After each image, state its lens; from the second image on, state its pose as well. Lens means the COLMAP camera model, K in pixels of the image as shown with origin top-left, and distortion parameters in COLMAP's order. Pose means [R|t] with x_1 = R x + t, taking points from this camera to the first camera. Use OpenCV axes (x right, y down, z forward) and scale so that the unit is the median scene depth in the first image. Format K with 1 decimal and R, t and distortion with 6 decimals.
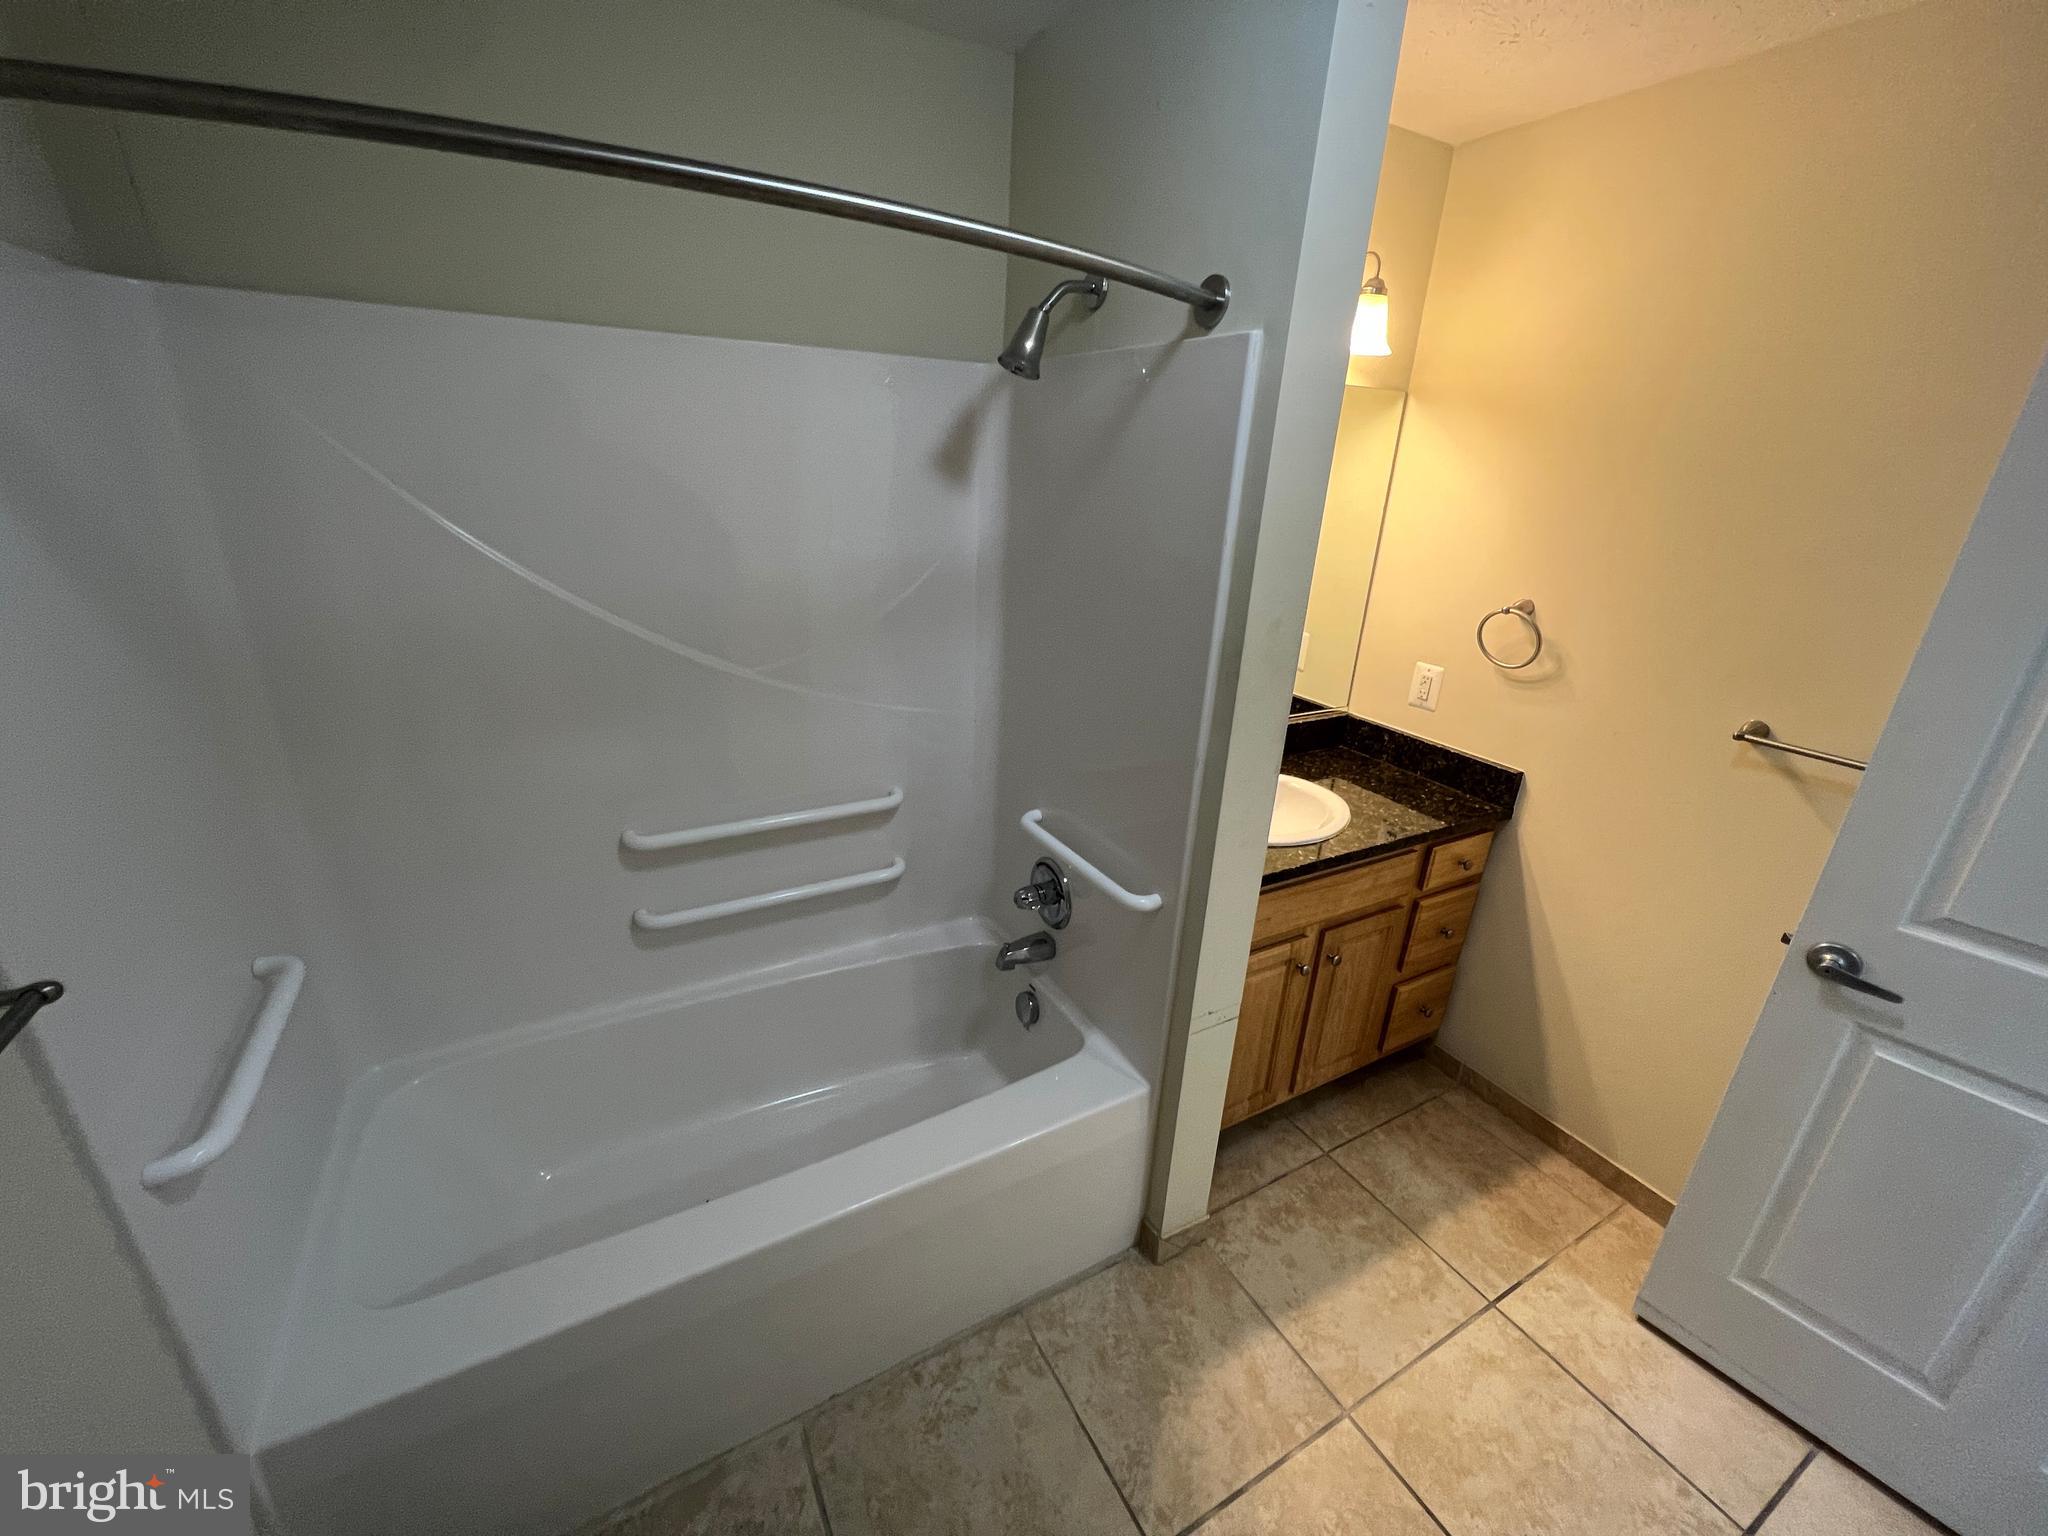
lens RADIAL K [[818.2, 0, 1027.9], [0, 818.2, 779.5], [0, 0, 1]] dist [0.000284, -0.000701]
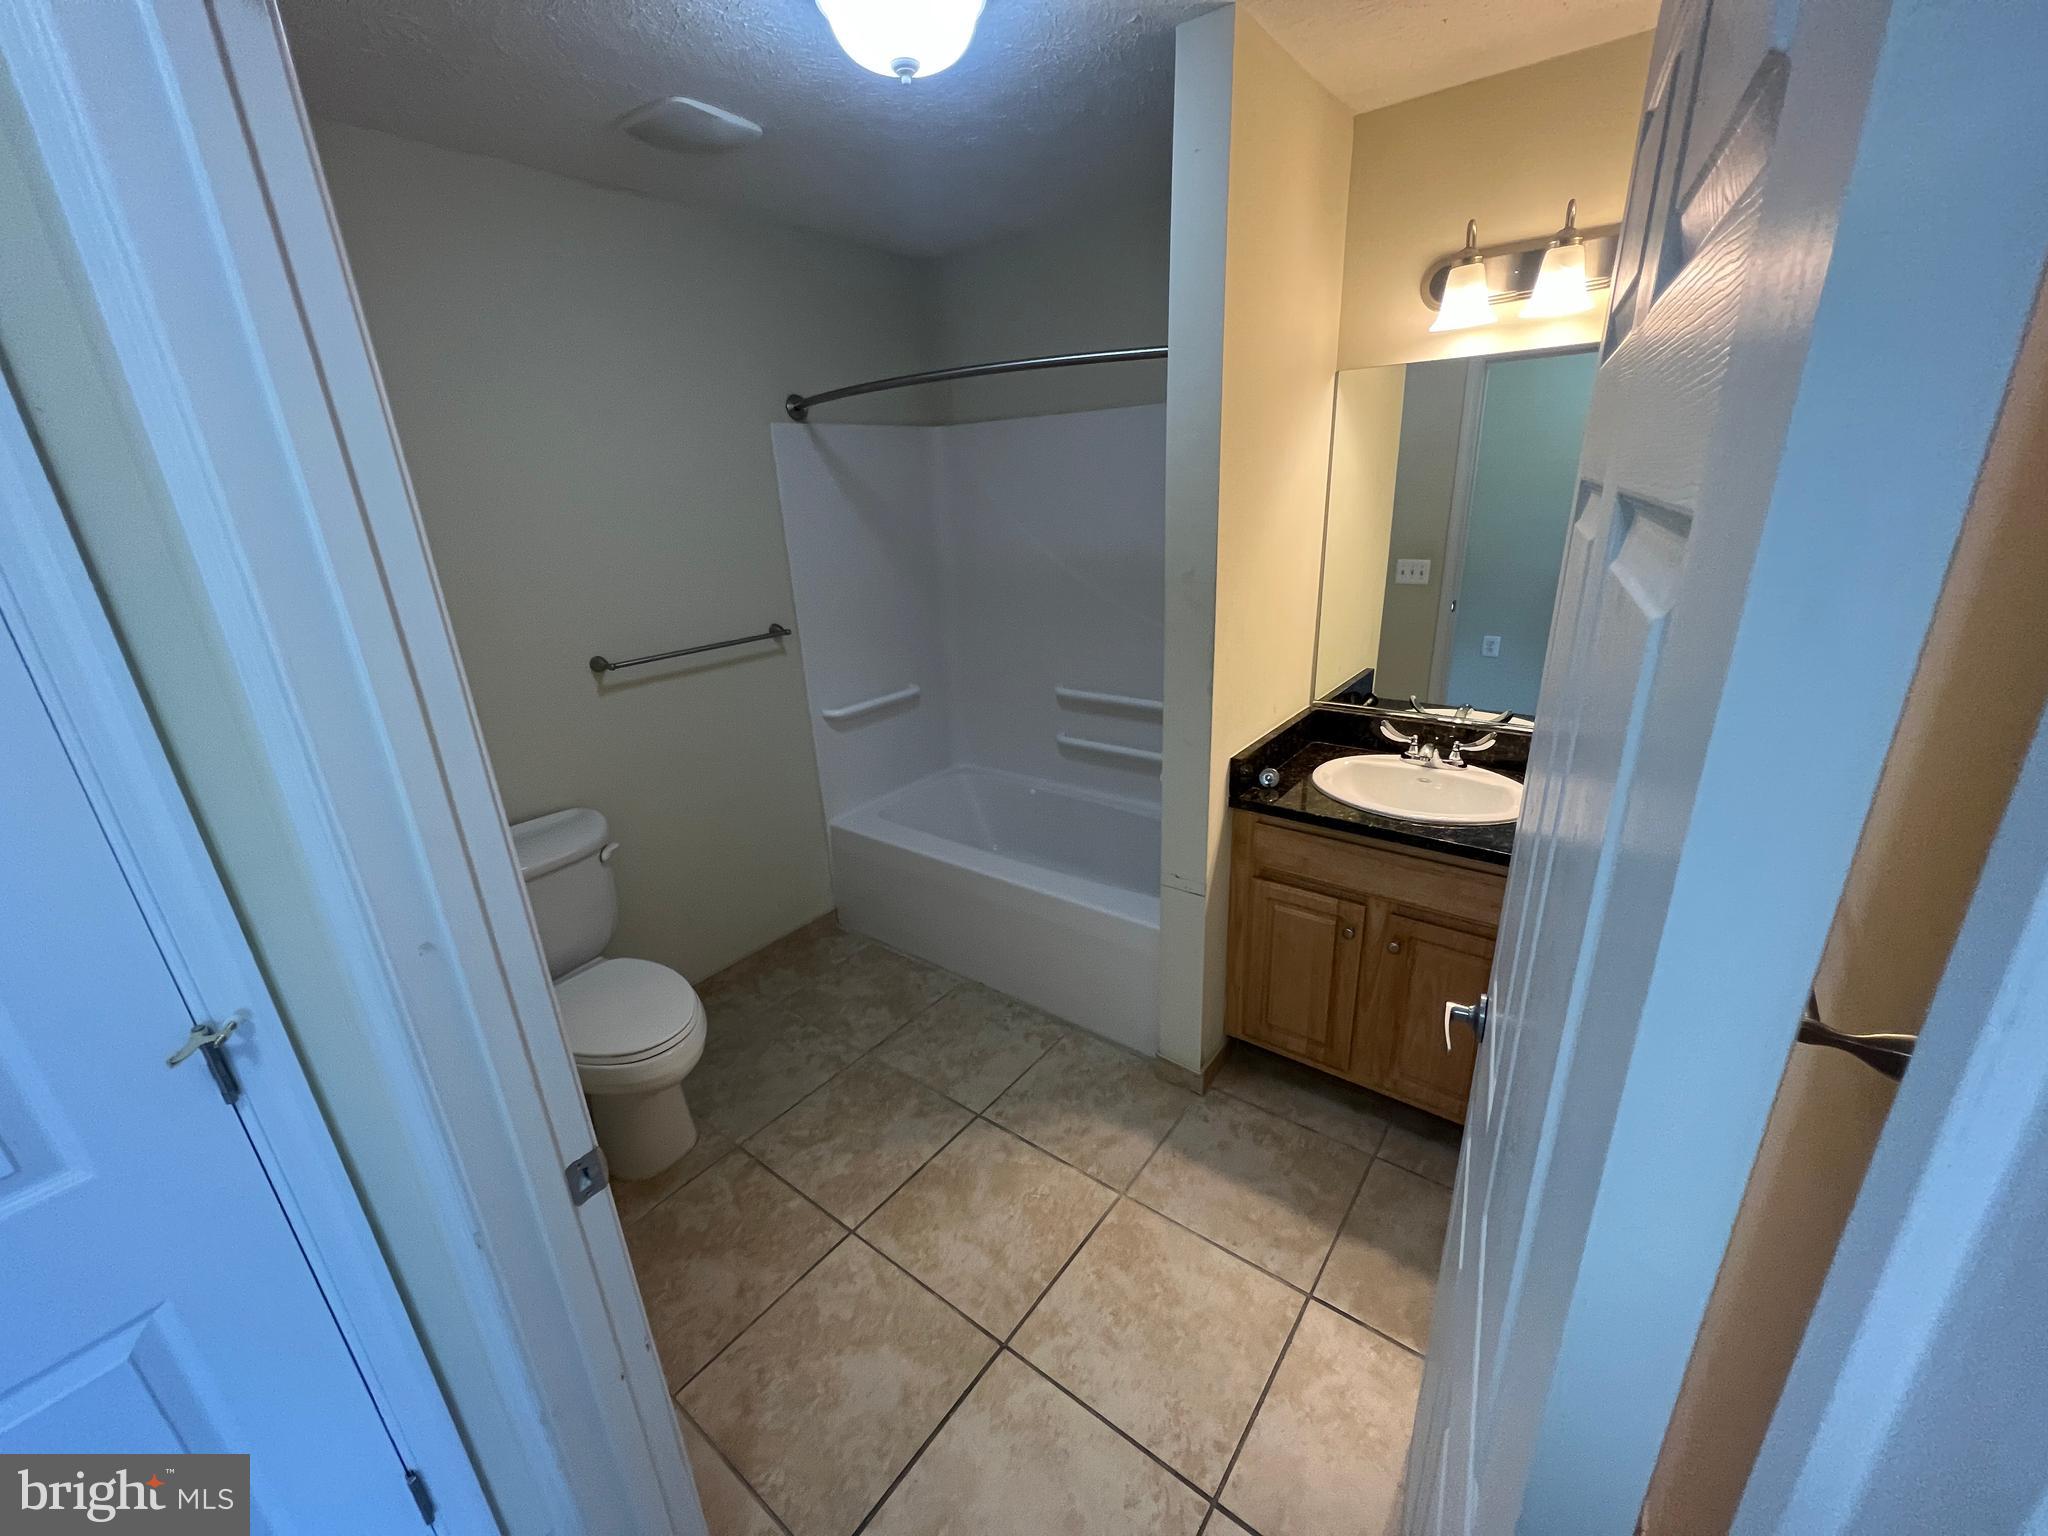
lens RADIAL K [[818.2, 0, 1014.1], [0, 818.2, 767.4], [0, 0, 1]] dist [0.000284, -0.000701]
pose [[0.386831, 0.252701, -0.886851, 1.241682], [-0.276571, 0.949240, 0.149842, -0.006957], [0.879699, 0.187313, 0.437085, 0.156732]]
